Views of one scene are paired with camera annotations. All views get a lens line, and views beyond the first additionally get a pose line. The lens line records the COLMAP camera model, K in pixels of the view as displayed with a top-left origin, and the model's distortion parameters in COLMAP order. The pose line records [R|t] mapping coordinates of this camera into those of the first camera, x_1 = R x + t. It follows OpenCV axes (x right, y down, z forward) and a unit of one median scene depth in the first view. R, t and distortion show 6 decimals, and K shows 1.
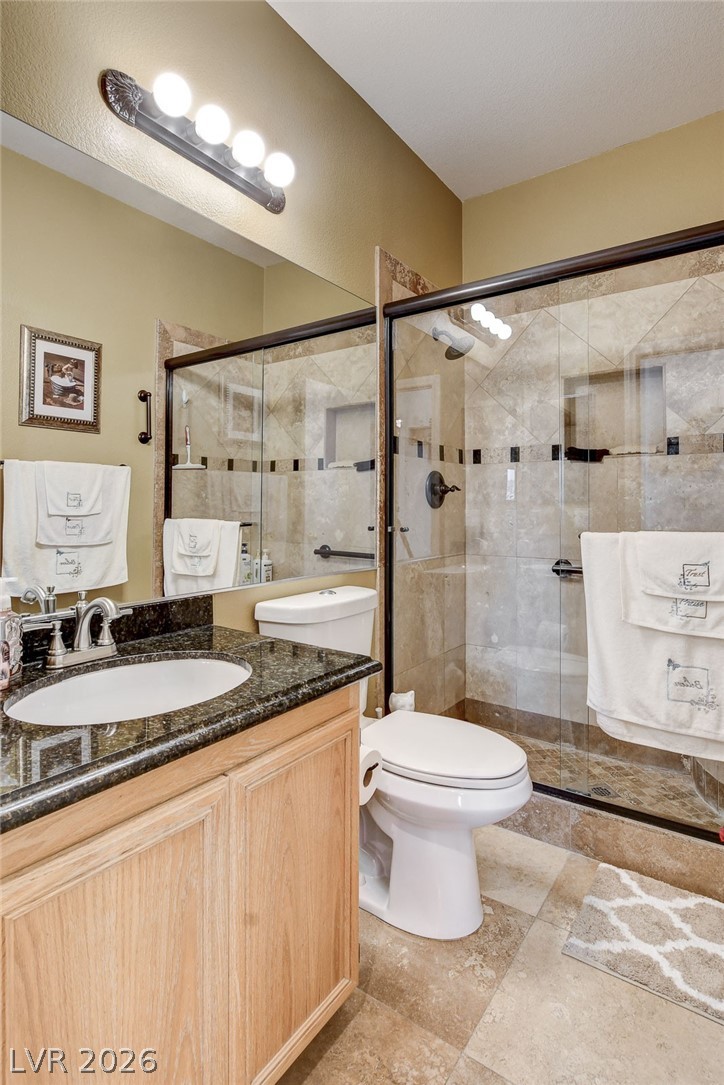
lens RADIAL K [[554.3, 0, 367.9], [0, 554.3, 525.5], [0, 0, 1]] dist [-0.017415, 0.000495]
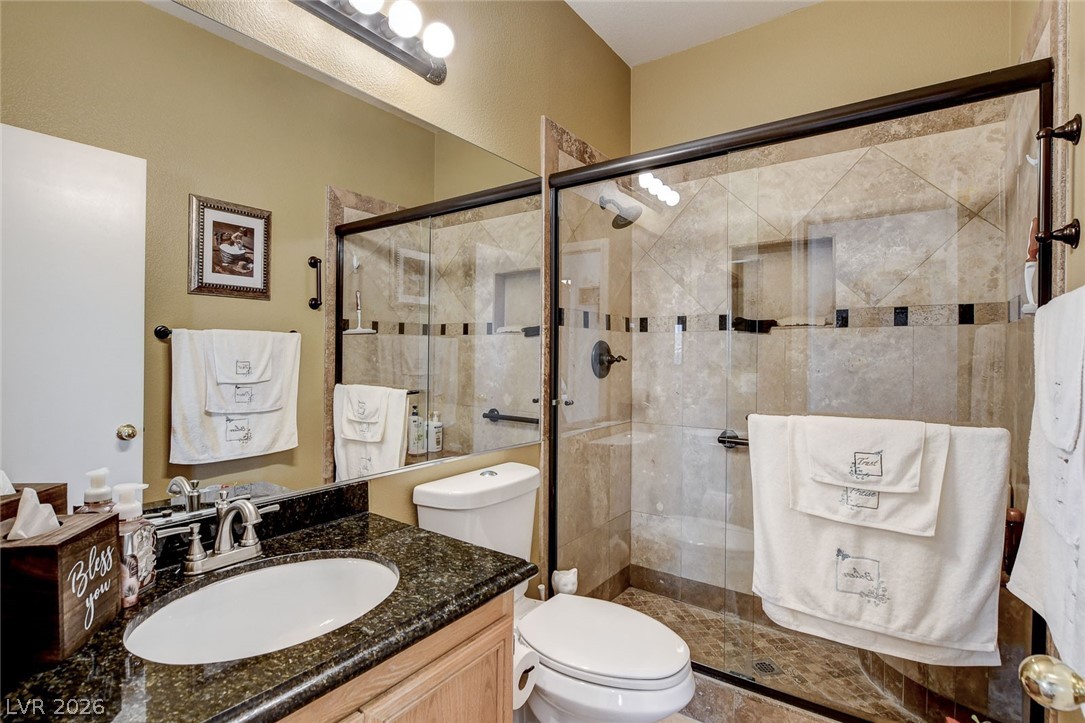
lens RADIAL K [[510.5, 0, 541.1], [0, 510.5, 366.3], [0, 0, 1]] dist [-0.017171, -0.000083]
pose [[0.999913, 0.004565, -0.012341, 0.024872], [-0.004388, 0.999888, 0.014279, -0.066175], [0.012405, -0.014223, 0.999822, 0.079762]]
